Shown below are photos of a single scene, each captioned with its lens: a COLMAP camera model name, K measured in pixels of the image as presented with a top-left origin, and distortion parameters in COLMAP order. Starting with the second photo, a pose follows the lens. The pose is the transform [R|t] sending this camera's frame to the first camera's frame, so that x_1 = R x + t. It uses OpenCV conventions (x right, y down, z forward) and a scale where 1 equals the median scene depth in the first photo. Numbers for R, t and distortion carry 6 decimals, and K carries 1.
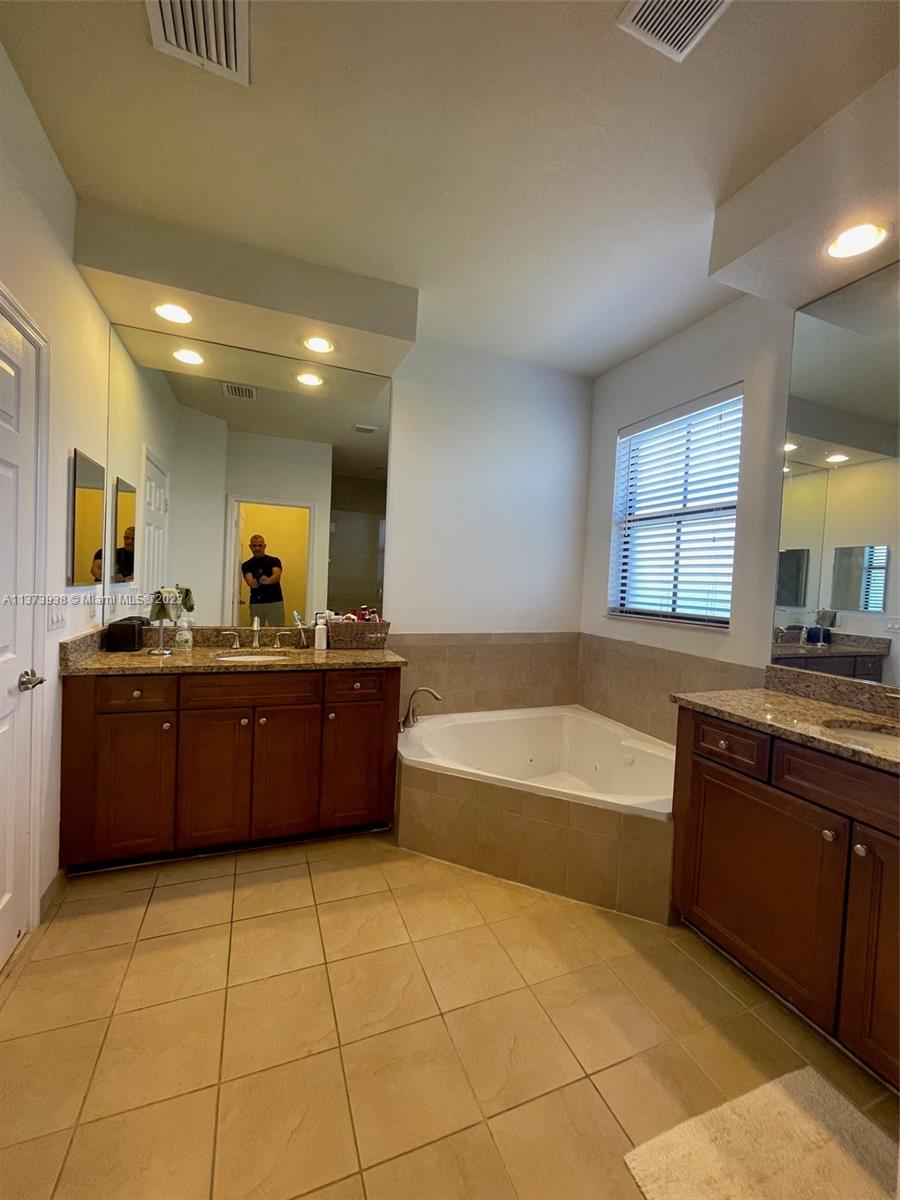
lens RADIAL K [[485.2, 0, 441.6], [0, 485.2, 595.9], [0, 0, 1]] dist [-0.001843, 0.001524]
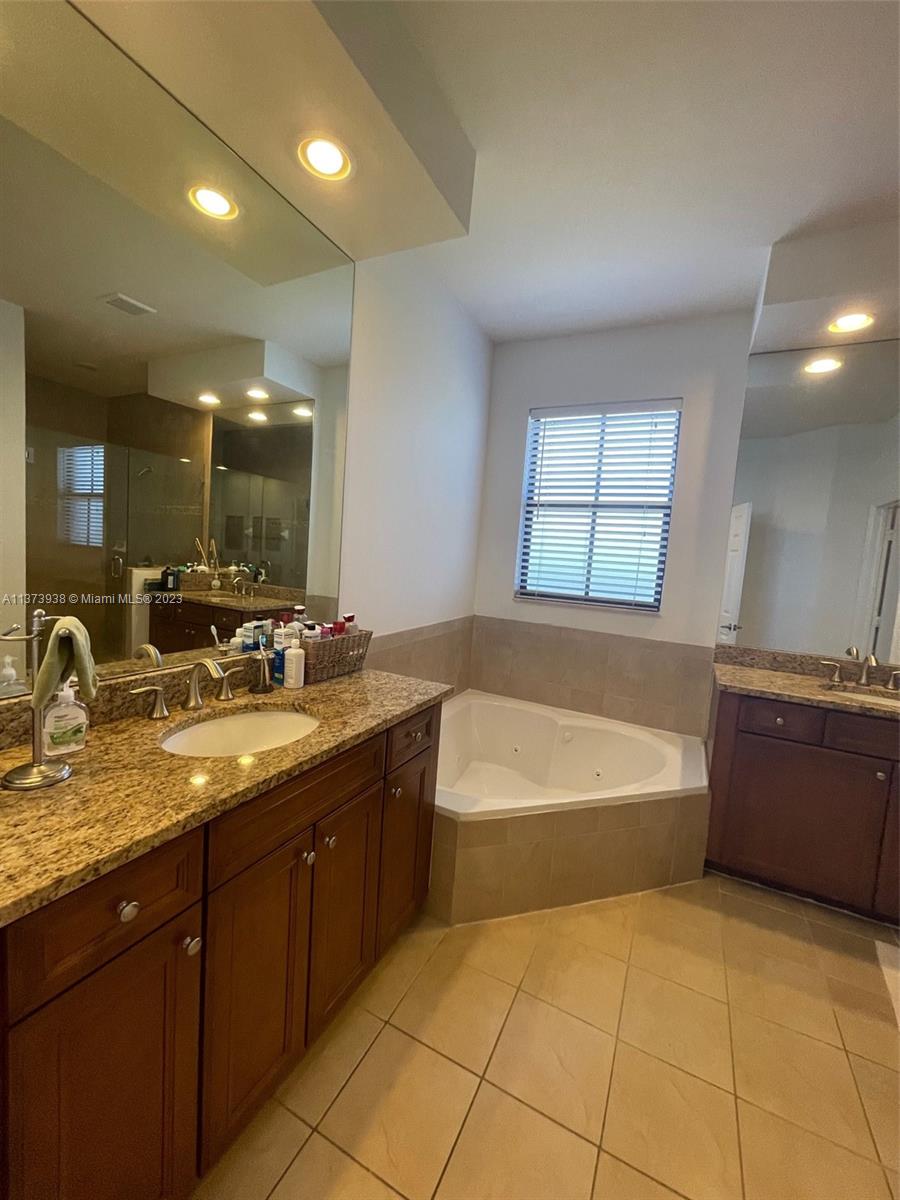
lens RADIAL K [[485.2, 0, 448.5], [0, 485.2, 598.1], [0, 0, 1]] dist [-0.001843, 0.001524]
pose [[0.741913, -0.052665, 0.668425, -0.509982], [-0.013897, 0.995488, 0.093859, -0.062481], [-0.670352, -0.078924, 0.737834, 0.423432]]
